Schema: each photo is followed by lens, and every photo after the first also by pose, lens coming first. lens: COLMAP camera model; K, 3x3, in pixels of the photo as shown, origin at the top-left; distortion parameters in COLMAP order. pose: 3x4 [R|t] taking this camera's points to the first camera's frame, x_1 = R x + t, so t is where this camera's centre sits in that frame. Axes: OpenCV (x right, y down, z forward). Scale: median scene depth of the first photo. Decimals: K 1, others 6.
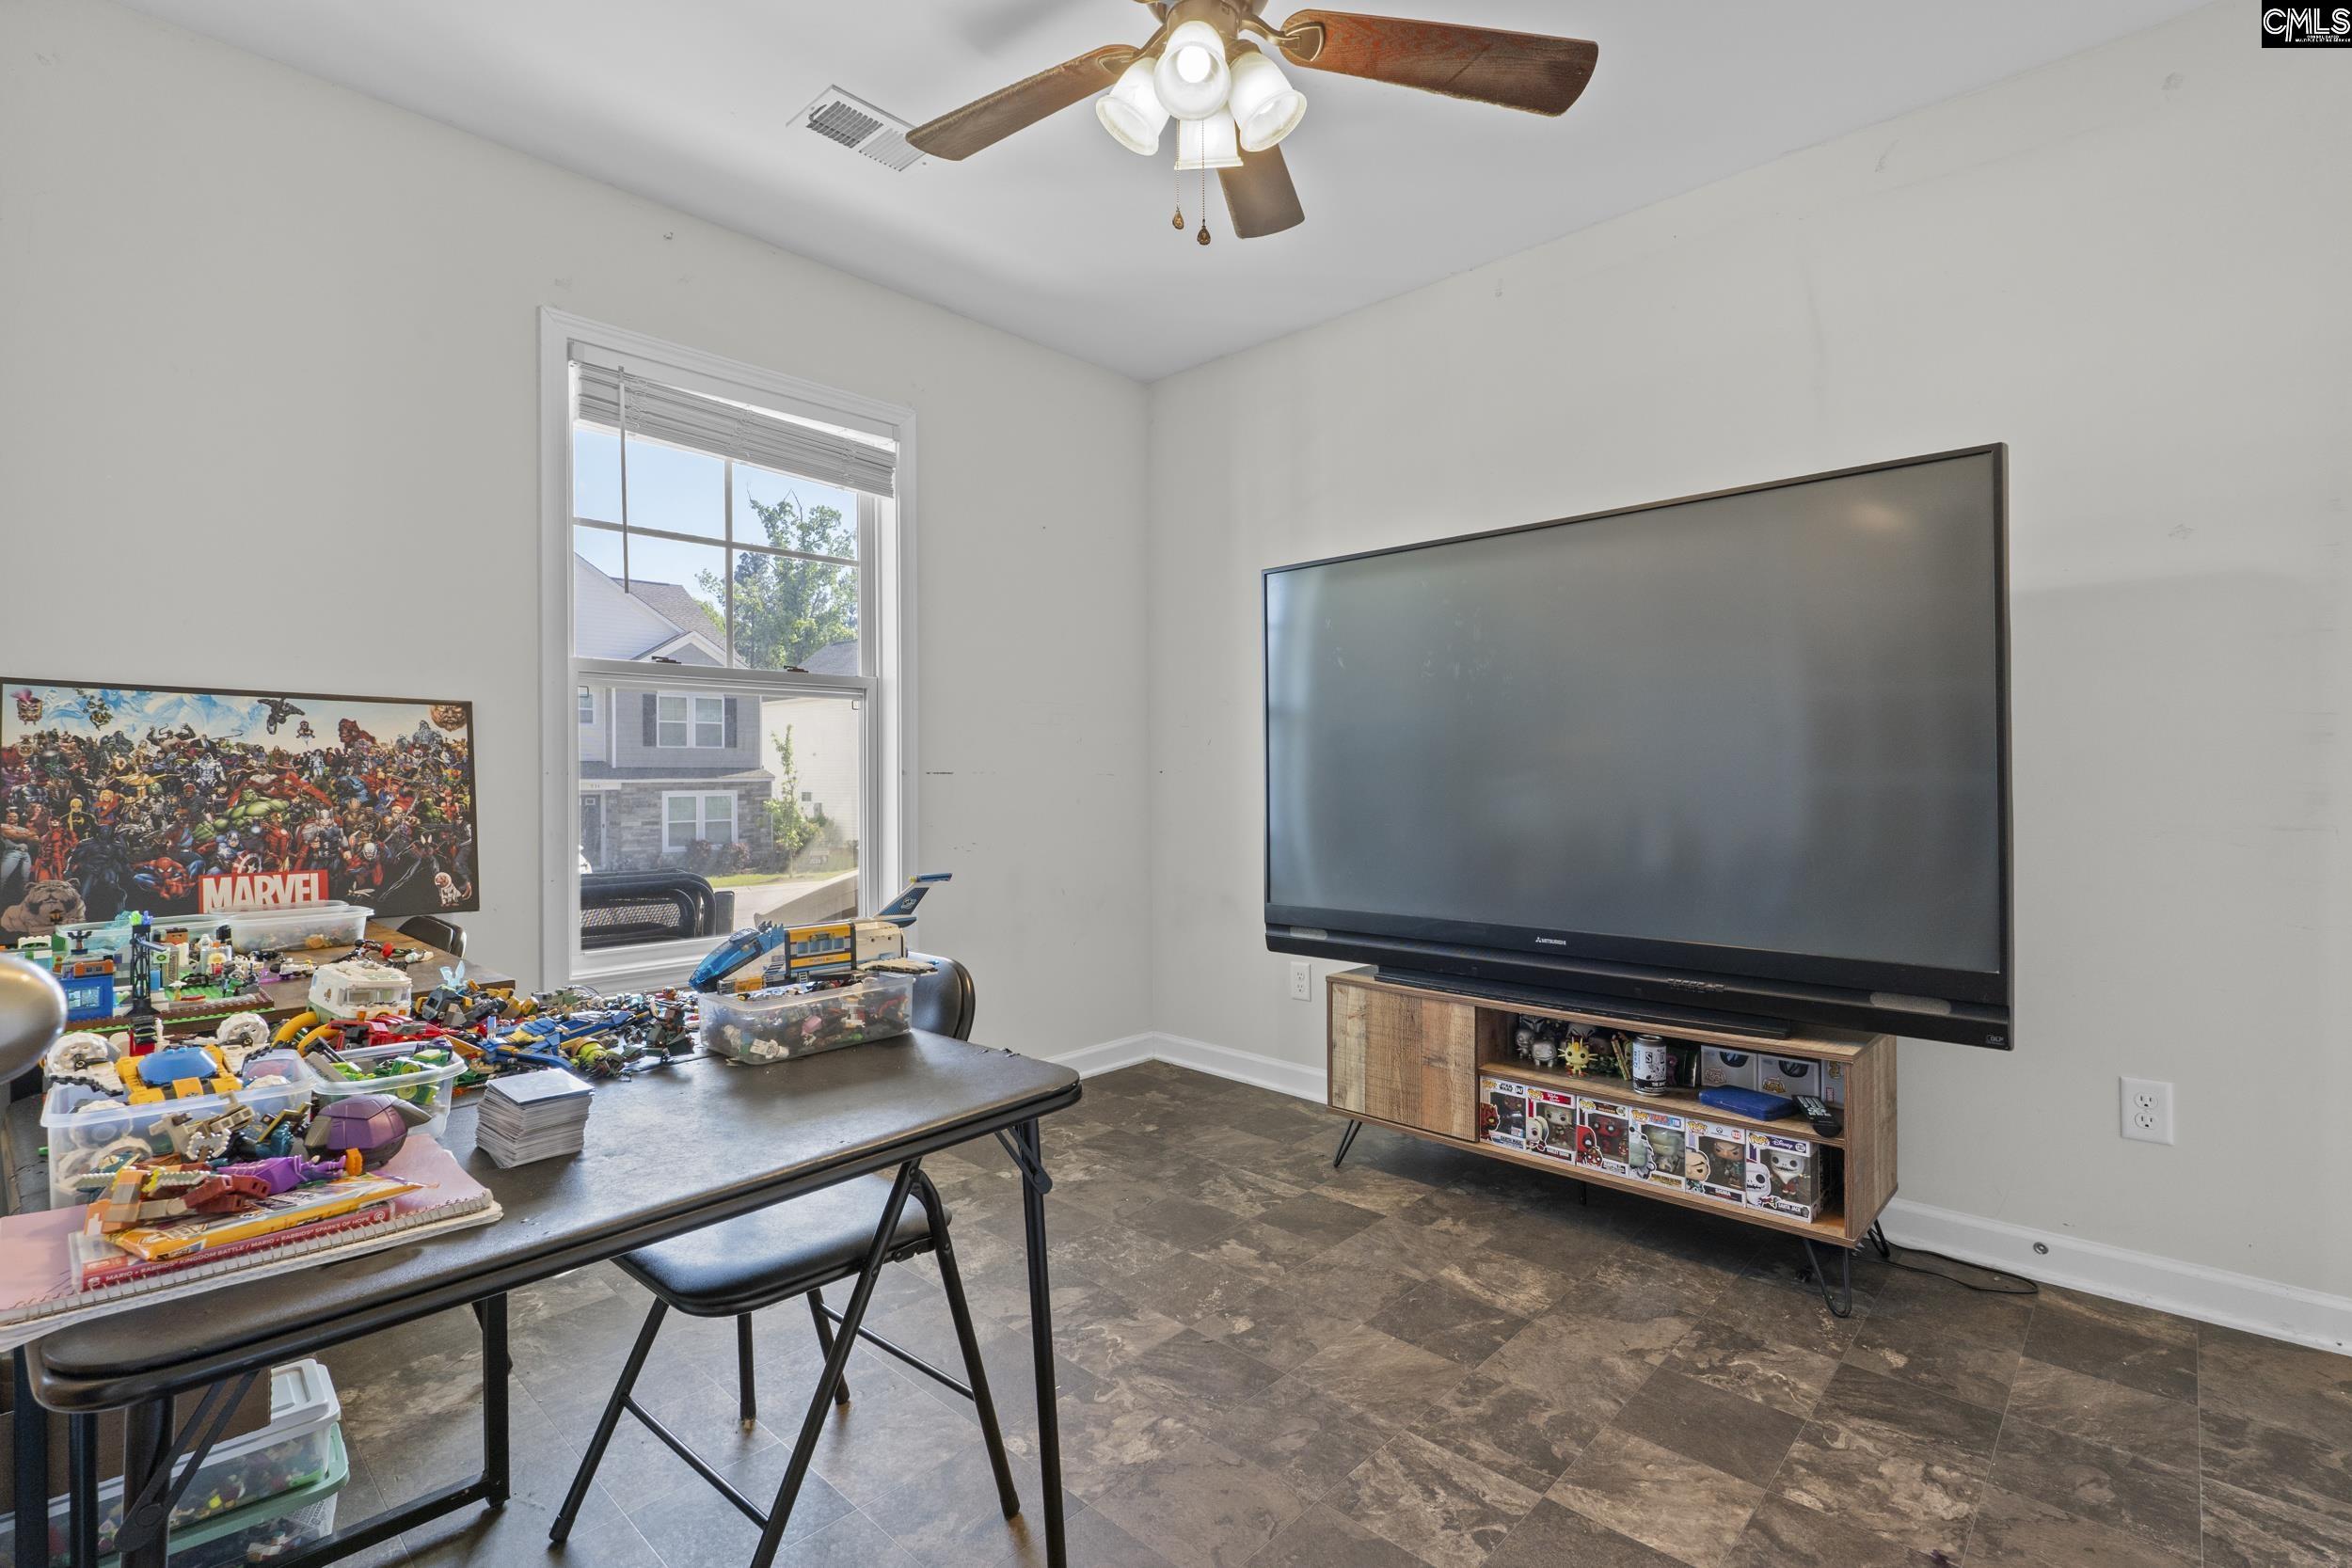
lens RADIAL K [[1073.5, 0, 1179.3], [0, 1073.5, 780.0], [0, 0, 1]] dist [-0.008846, 0.000983]
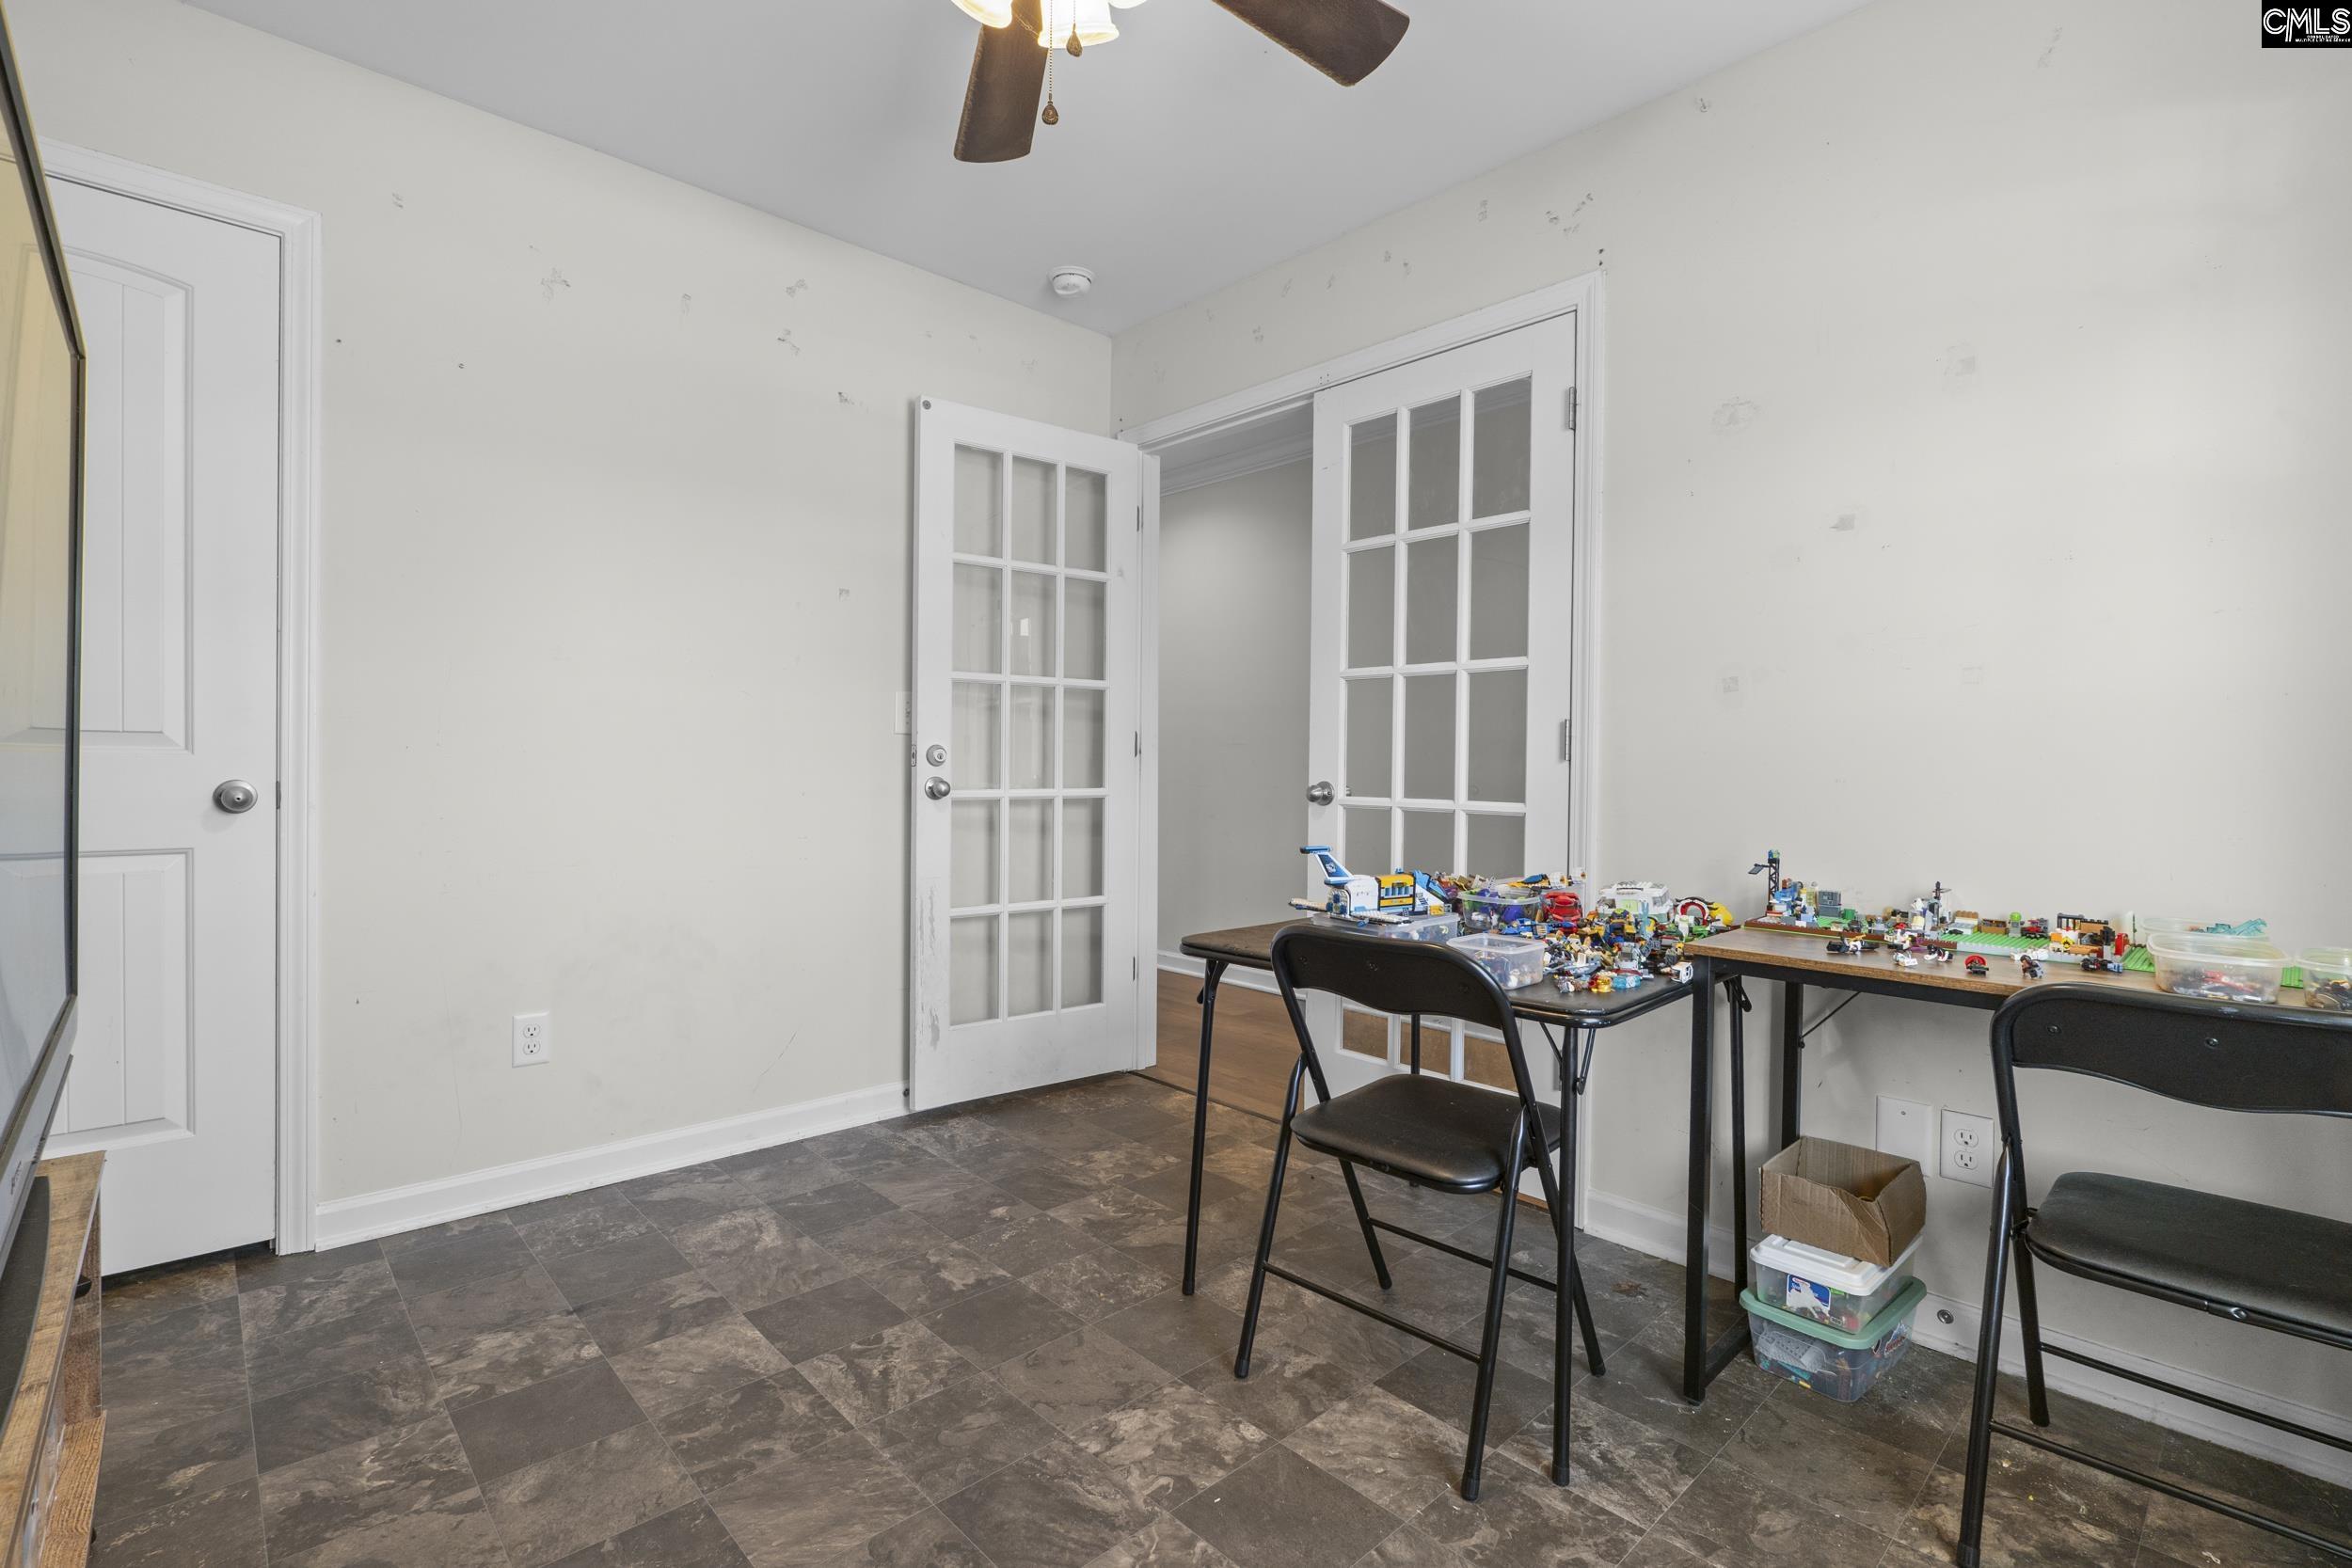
lens RADIAL K [[1073.5, 0, 1172.4], [0, 1073.5, 777.1], [0, 0, 1]] dist [-0.008846, 0.000983]
pose [[-0.997610, -0.009610, 0.068422, -0.144161], [-0.008502, 0.999828, 0.016466, -0.007249], [-0.068568, 0.015845, -0.997521, 2.011875]]
